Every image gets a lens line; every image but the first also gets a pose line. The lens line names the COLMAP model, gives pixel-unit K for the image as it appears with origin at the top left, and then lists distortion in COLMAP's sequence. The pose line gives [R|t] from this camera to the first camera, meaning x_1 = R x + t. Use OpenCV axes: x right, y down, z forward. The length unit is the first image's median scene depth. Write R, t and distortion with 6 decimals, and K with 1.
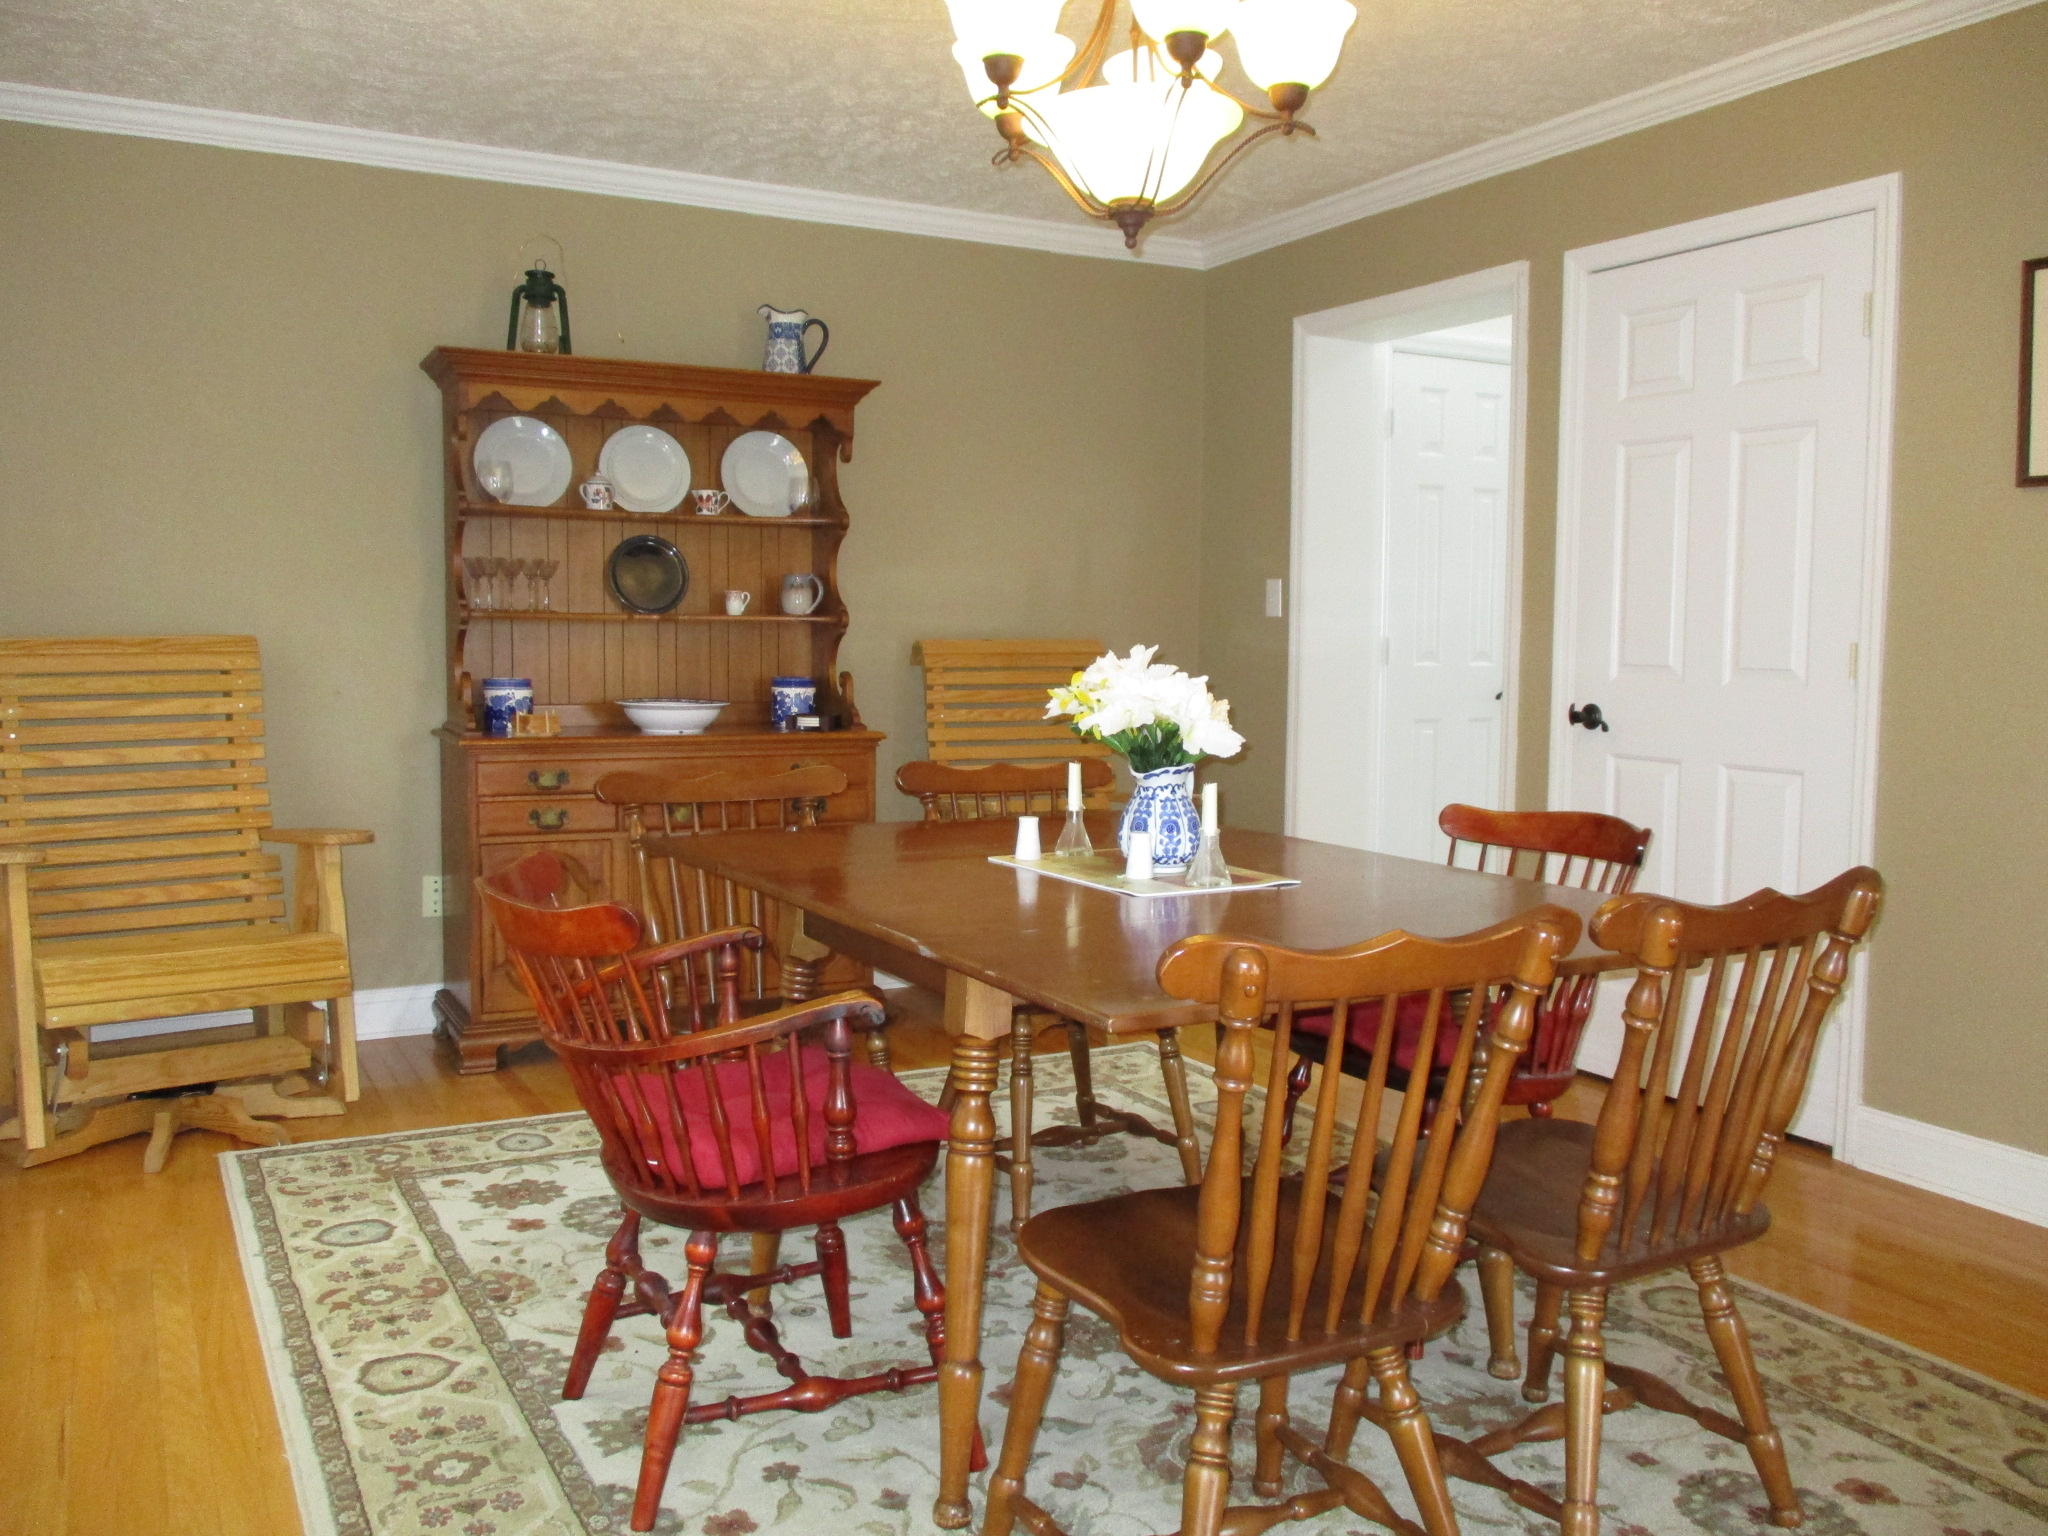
lens RADIAL K [[1714.5, 0, 1011.3], [0, 1714.5, 757.3], [0, 0, 1]] dist [-0.014645, 0.005012]
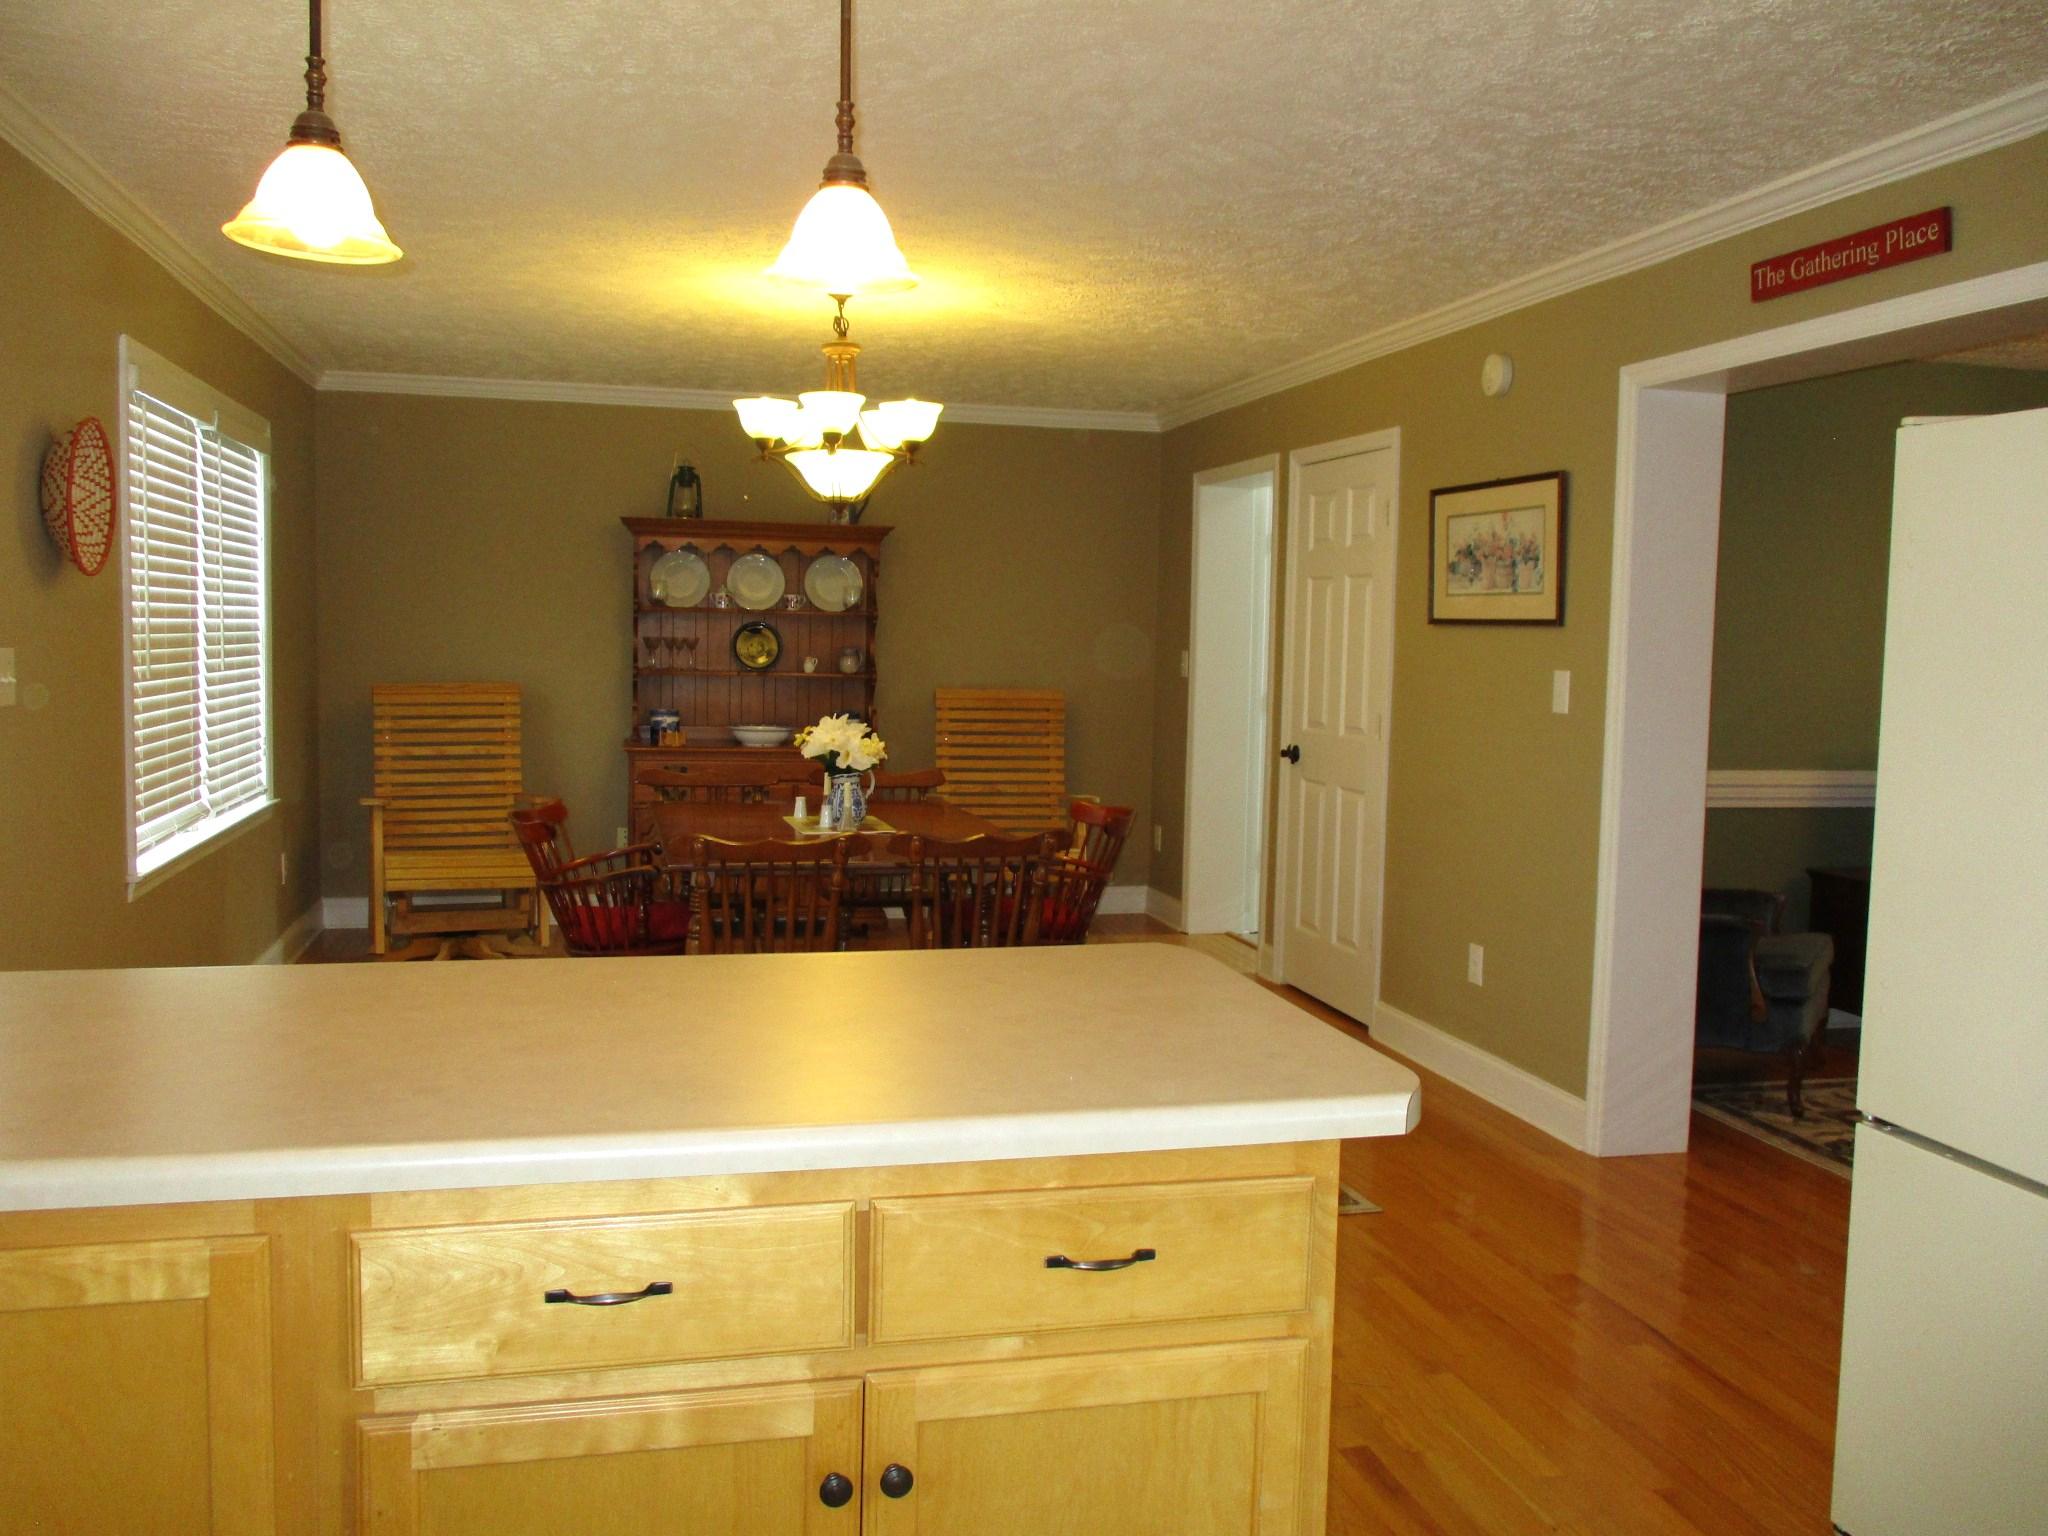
lens RADIAL K [[1714.5, 0, 1011.3], [0, 1714.5, 757.3], [0, 0, 1]] dist [-0.014645, 0.005012]
pose [[0.966700, 0.031747, -0.253936, 0.461795], [-0.032778, 0.999463, 0.000171, -0.012080], [0.253805, 0.008159, 0.967221, -0.529080]]
